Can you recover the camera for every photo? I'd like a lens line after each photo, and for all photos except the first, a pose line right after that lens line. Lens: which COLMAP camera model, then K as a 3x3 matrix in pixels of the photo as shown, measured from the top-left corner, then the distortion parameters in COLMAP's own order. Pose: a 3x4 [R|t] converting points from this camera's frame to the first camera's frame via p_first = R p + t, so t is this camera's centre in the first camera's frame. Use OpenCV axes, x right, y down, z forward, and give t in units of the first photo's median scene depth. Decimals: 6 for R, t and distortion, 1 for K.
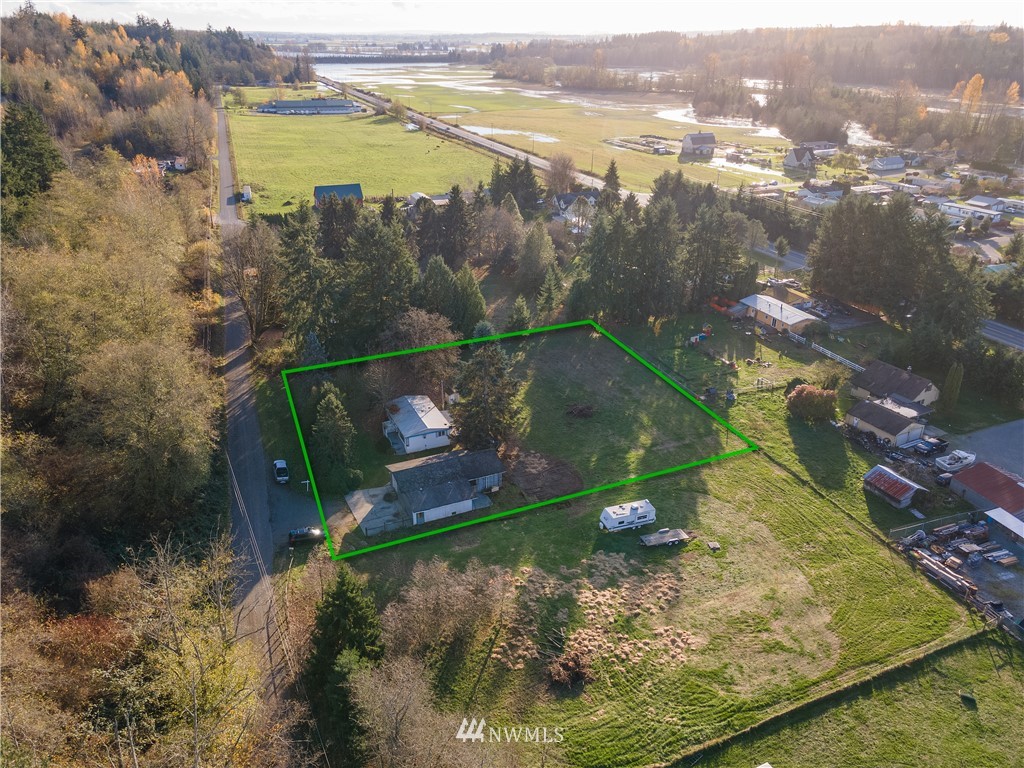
lens RADIAL K [[730.3, 0, 510.2], [0, 730.3, 388.7], [0, 0, 1]] dist [0.002274, 0.069691]
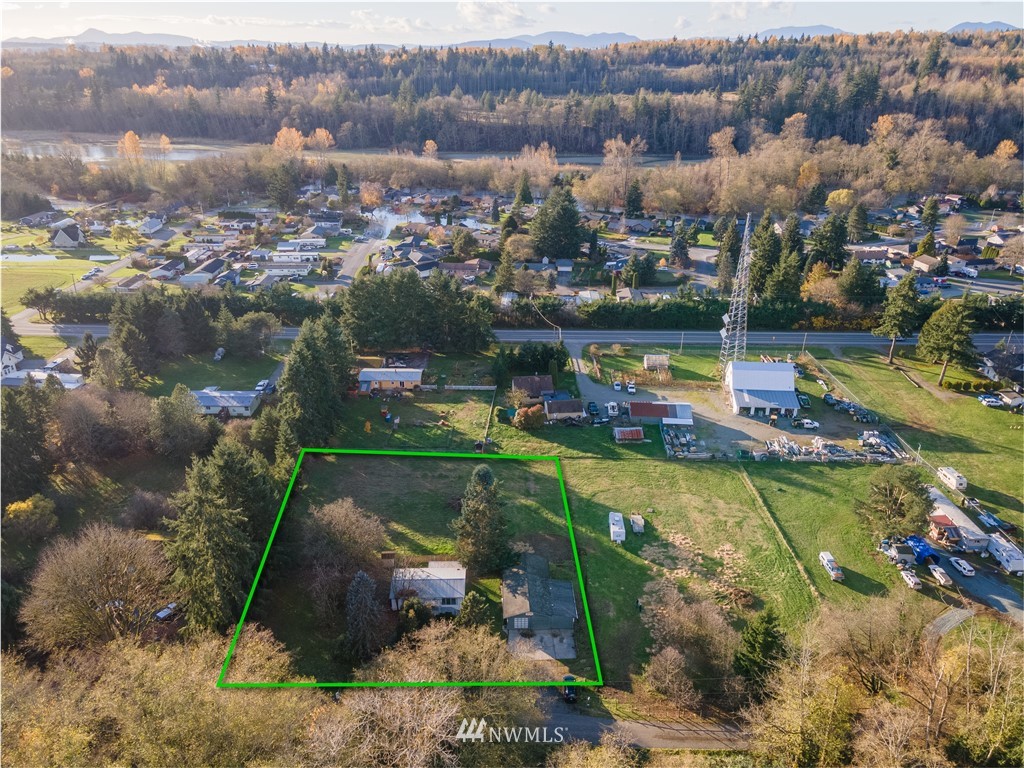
lens RADIAL K [[719.2, 0, 489.9], [0, 719.2, 385.2], [0, 0, 1]] dist [0.038382, -0.002381]
pose [[0.407577, -0.391132, 0.825165, -0.655225], [0.406604, 0.886837, 0.219529, -0.321130], [-0.817652, 0.246040, 0.520490, 0.228107]]
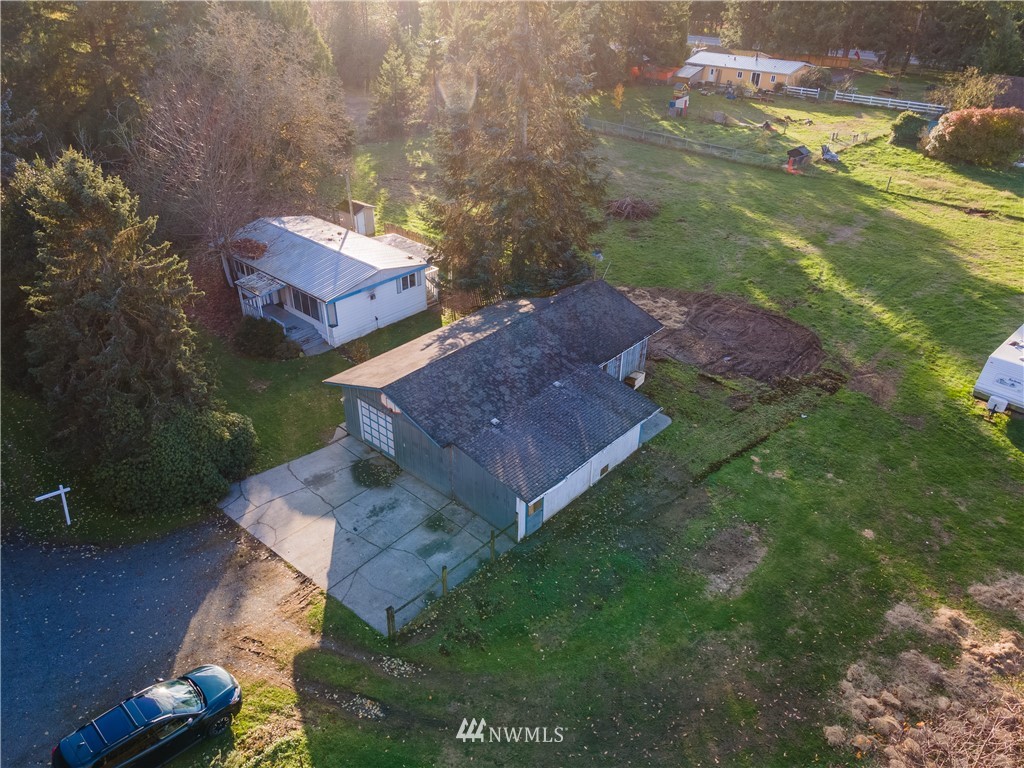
lens RADIAL K [[738.0, 0, 512.0], [0, 738.0, 384.0], [0, 0, 1]] dist [0.034475, 0.002259]
pose [[0.917638, -0.208742, 0.338183, -0.138205], [0.171393, 0.975613, 0.137128, 0.051947], [-0.358560, -0.067872, 0.931036, 0.452482]]
